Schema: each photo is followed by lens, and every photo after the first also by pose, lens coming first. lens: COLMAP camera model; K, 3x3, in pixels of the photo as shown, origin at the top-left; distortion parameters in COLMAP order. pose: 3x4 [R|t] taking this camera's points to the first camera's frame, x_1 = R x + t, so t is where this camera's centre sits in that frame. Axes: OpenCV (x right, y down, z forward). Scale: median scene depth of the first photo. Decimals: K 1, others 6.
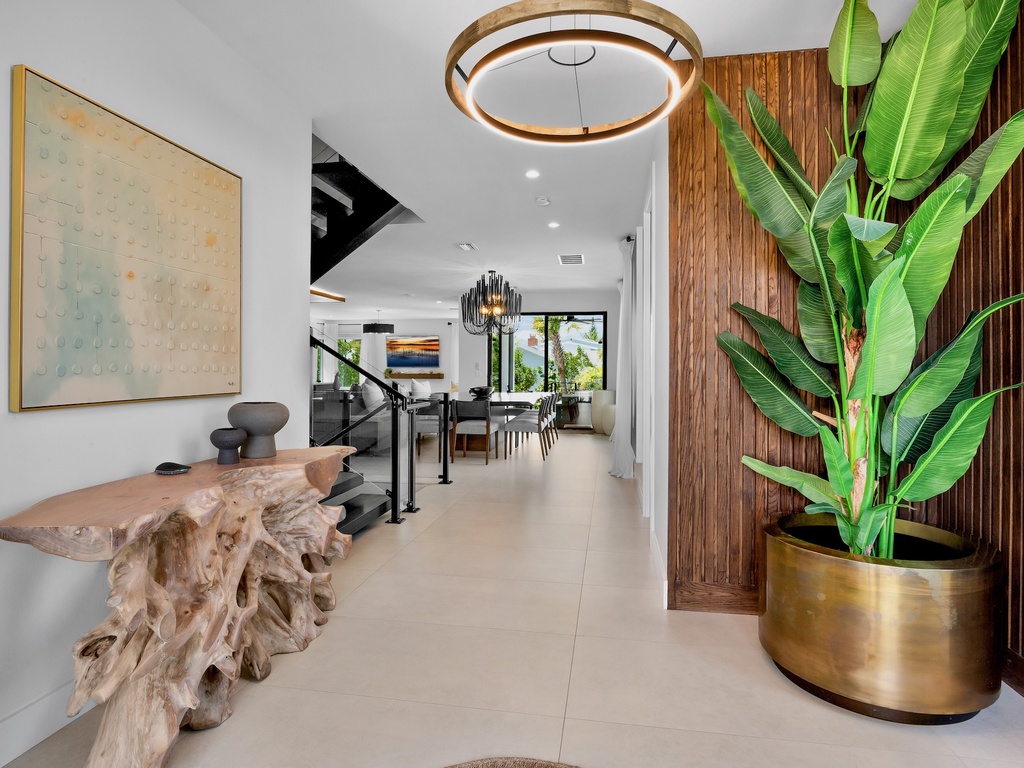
lens RADIAL K [[557.9, 0, 521.1], [0, 557.9, 376.2], [0, 0, 1]] dist [-0.002646, -0.004523]
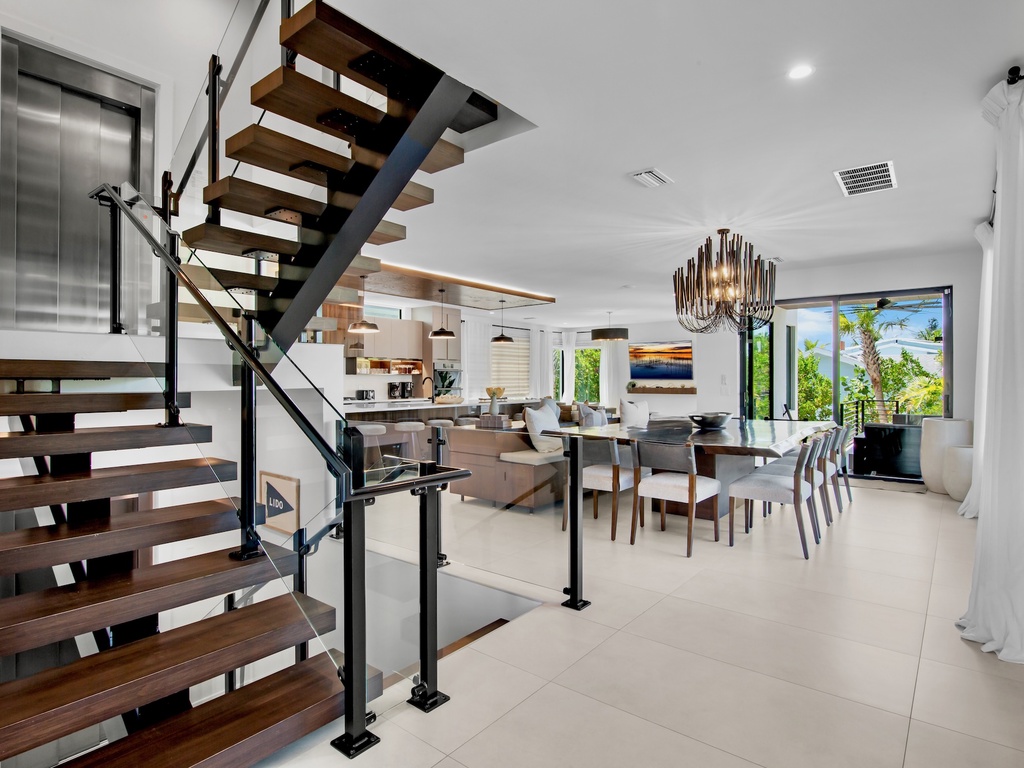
lens RADIAL K [[557.9, 0, 514.2], [0, 557.9, 380.3], [0, 0, 1]] dist [-0.002646, -0.004523]
pose [[0.869707, -0.005081, -0.493542, 0.027269], [-0.000733, 0.999933, -0.011586, -0.005934], [0.493568, 0.010438, 0.869645, 0.174920]]
